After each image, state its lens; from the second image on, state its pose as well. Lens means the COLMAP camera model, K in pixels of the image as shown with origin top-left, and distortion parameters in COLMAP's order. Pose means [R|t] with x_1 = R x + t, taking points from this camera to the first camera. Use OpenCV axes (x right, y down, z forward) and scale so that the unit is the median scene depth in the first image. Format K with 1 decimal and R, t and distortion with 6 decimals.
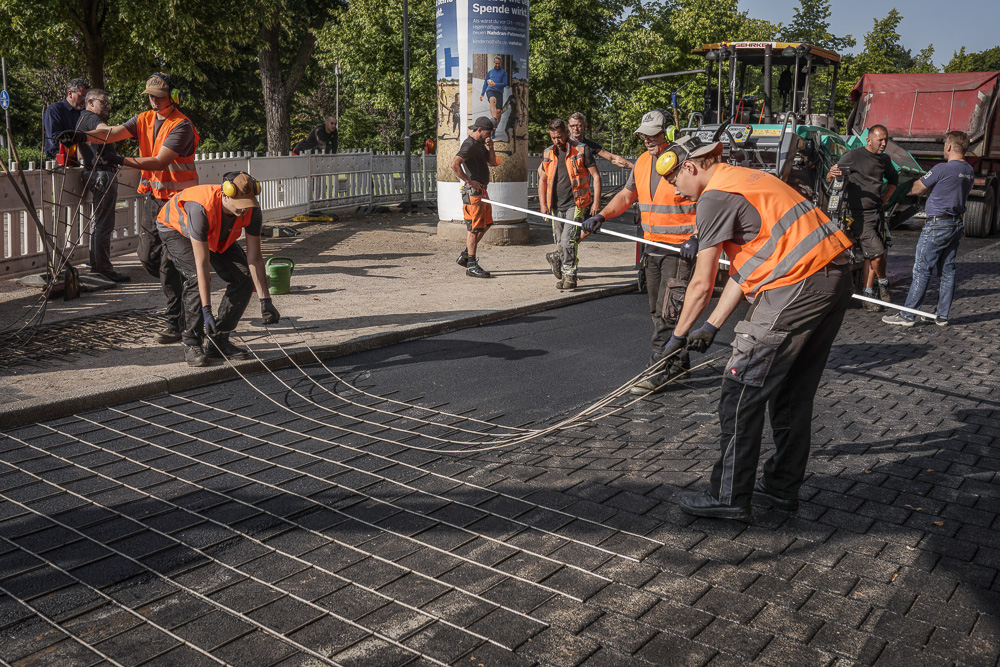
lens RADIAL K [[954.4, 0, 497.7], [0, 954.4, 325.8], [0, 0, 1]] dist [-0.026146, 0.000000]
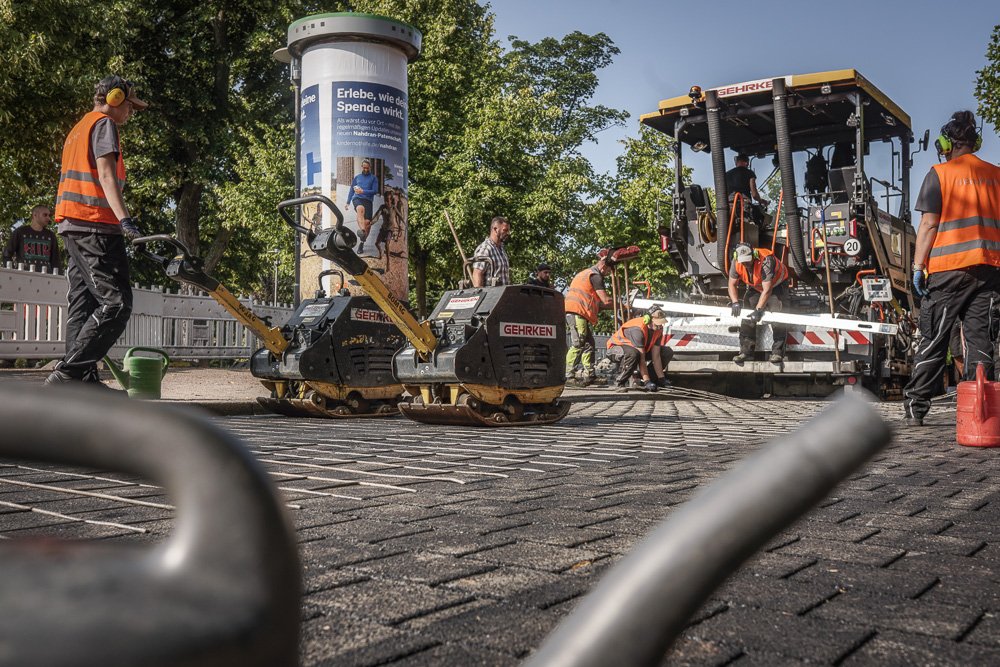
lens RADIAL K [[1024.0, 0, 525.1], [0, 1024.0, 335.7], [0, 0, 1]] dist [-0.027220, 0.000000]
pose [[0.999291, -0.008783, 0.036617, 0.108206], [0.016686, 0.975016, -0.221505, 0.080189], [-0.033756, 0.221959, 0.974471, 0.125178]]
